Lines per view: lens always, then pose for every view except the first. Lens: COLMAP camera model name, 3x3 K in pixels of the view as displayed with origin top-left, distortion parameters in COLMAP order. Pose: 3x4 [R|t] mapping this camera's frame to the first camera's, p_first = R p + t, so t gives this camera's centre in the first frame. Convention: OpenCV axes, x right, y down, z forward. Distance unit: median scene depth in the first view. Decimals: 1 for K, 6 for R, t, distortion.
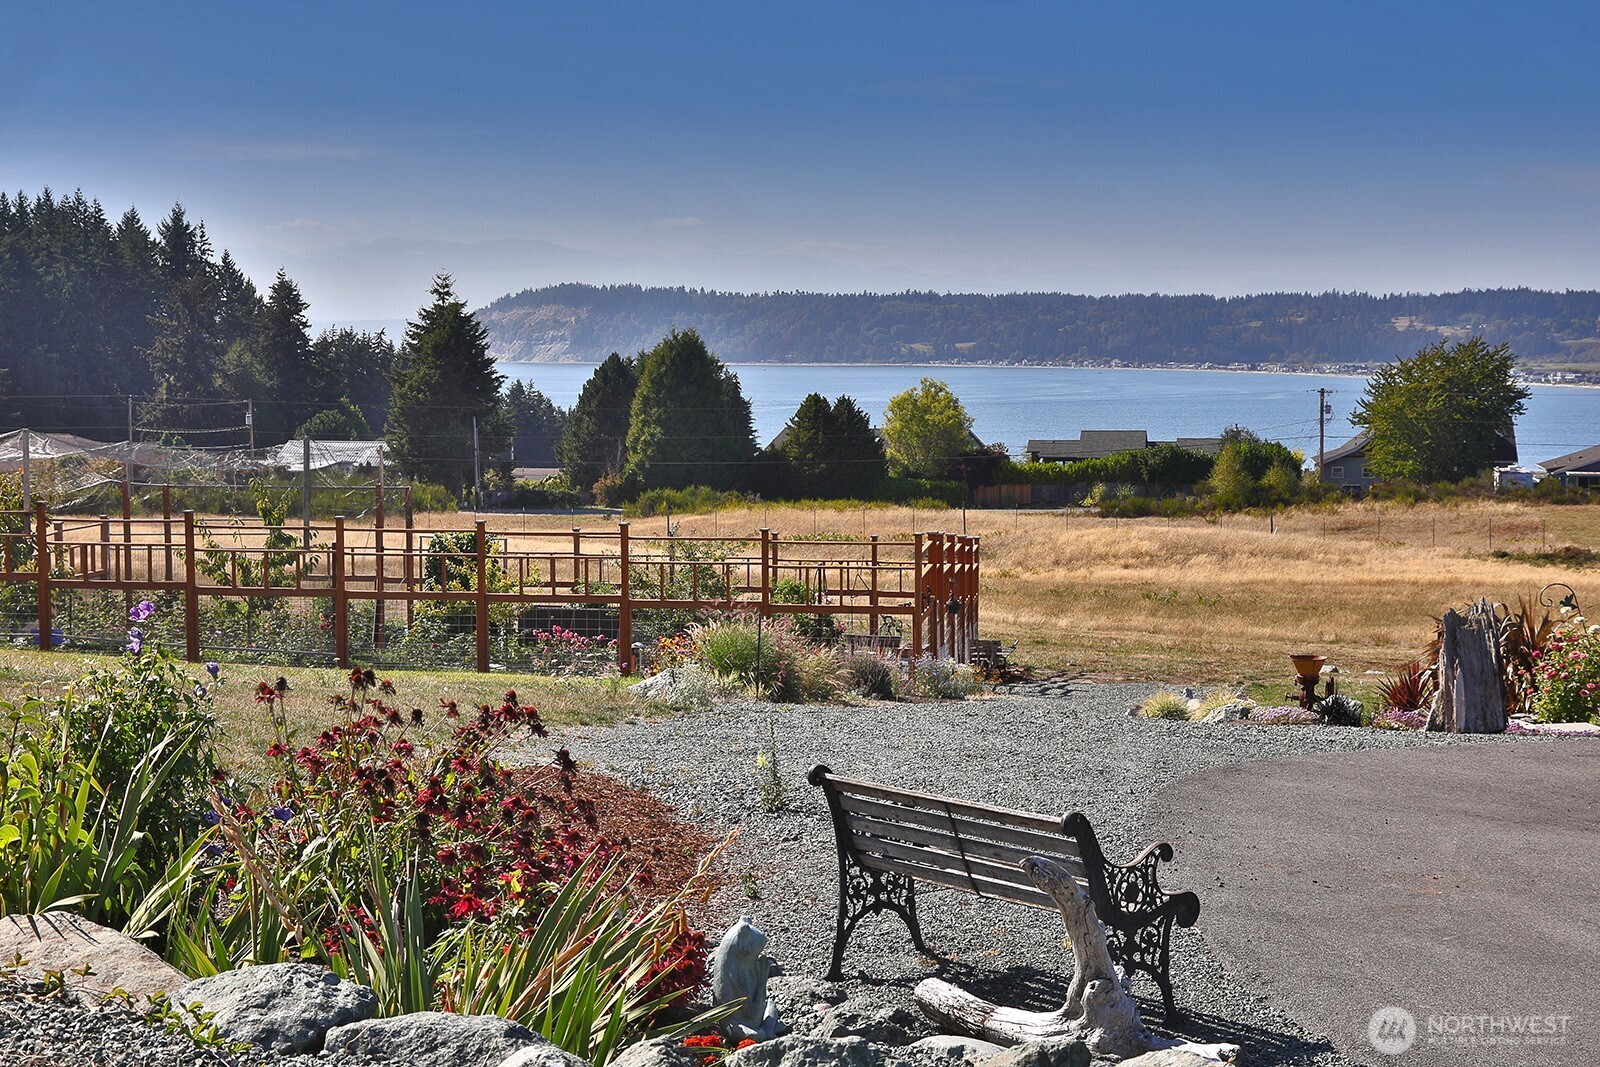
lens RADIAL K [[2569.5, 0, 759.6], [0, 2569.5, 556.4], [0, 0, 1]] dist [0.220289, 0.000000]
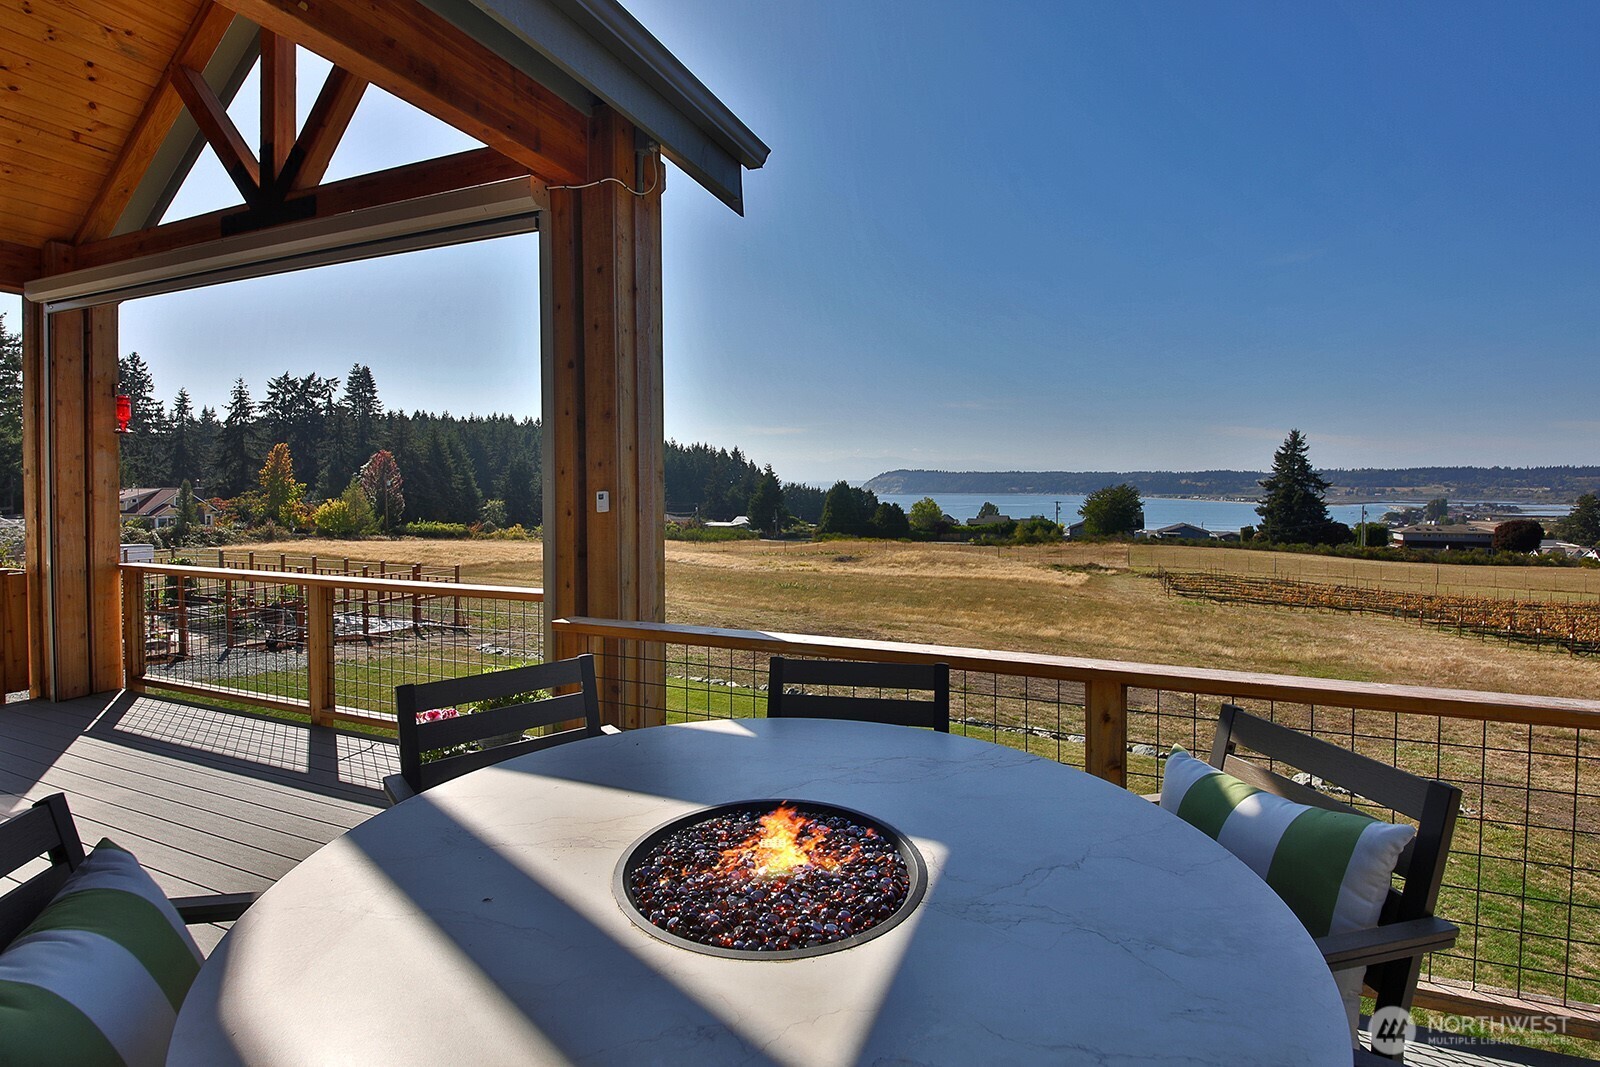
lens RADIAL K [[777.7, 0, 744.0], [0, 777.7, 507.3], [0, 0, 1]] dist [0.023069, -0.002223]
pose [[0.963897, 0.006583, -0.266195, 0.102584], [-0.021690, 0.998313, -0.053851, -0.005191], [0.265391, 0.057681, 0.962414, 0.096164]]
